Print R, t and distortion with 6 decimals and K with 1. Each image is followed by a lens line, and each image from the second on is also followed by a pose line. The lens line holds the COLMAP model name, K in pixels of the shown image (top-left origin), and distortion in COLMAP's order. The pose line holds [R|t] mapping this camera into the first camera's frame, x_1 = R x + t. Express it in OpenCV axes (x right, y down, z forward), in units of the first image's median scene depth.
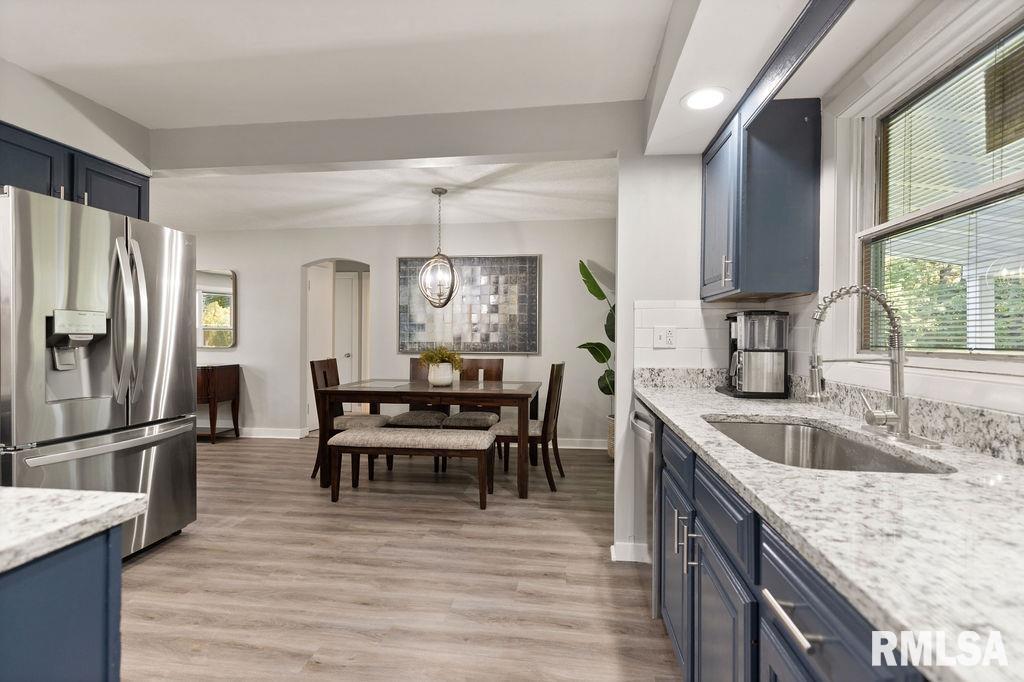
lens RADIAL K [[466.8, 0, 514.7], [0, 466.8, 338.8], [0, 0, 1]] dist [-0.005905, -0.000573]
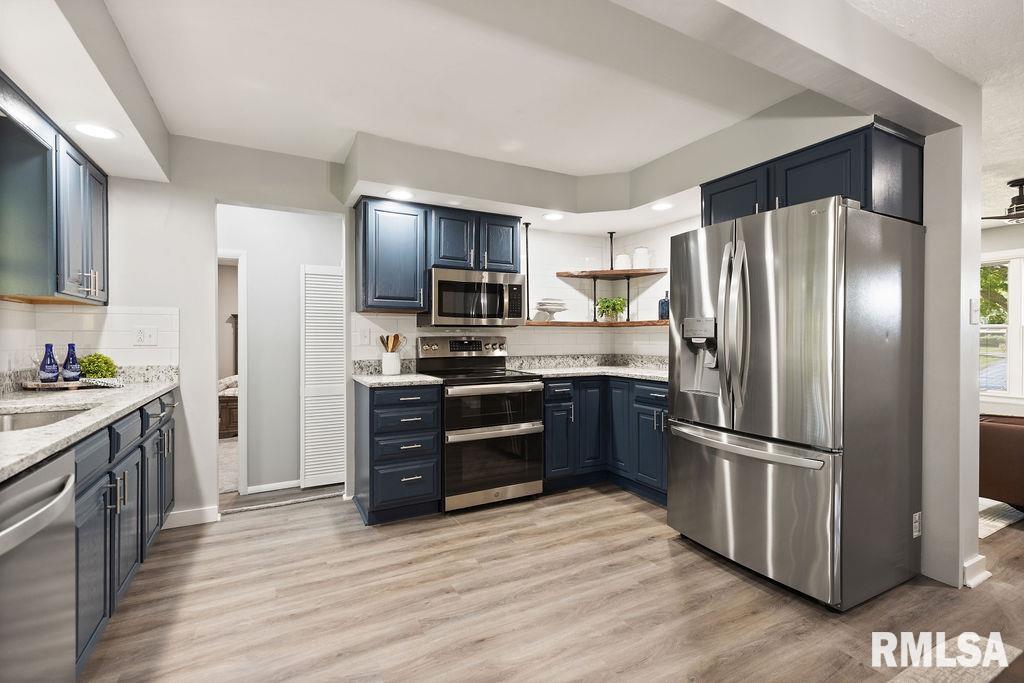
lens RADIAL K [[466.8, 0, 518.3], [0, 466.8, 337.8], [0, 0, 1]] dist [-0.005905, -0.000573]
pose [[-0.811917, -0.006626, -0.583736, 0.133393], [-0.007541, 0.999971, -0.000861, -0.005773], [0.583725, 0.003703, -0.811943, 1.665989]]
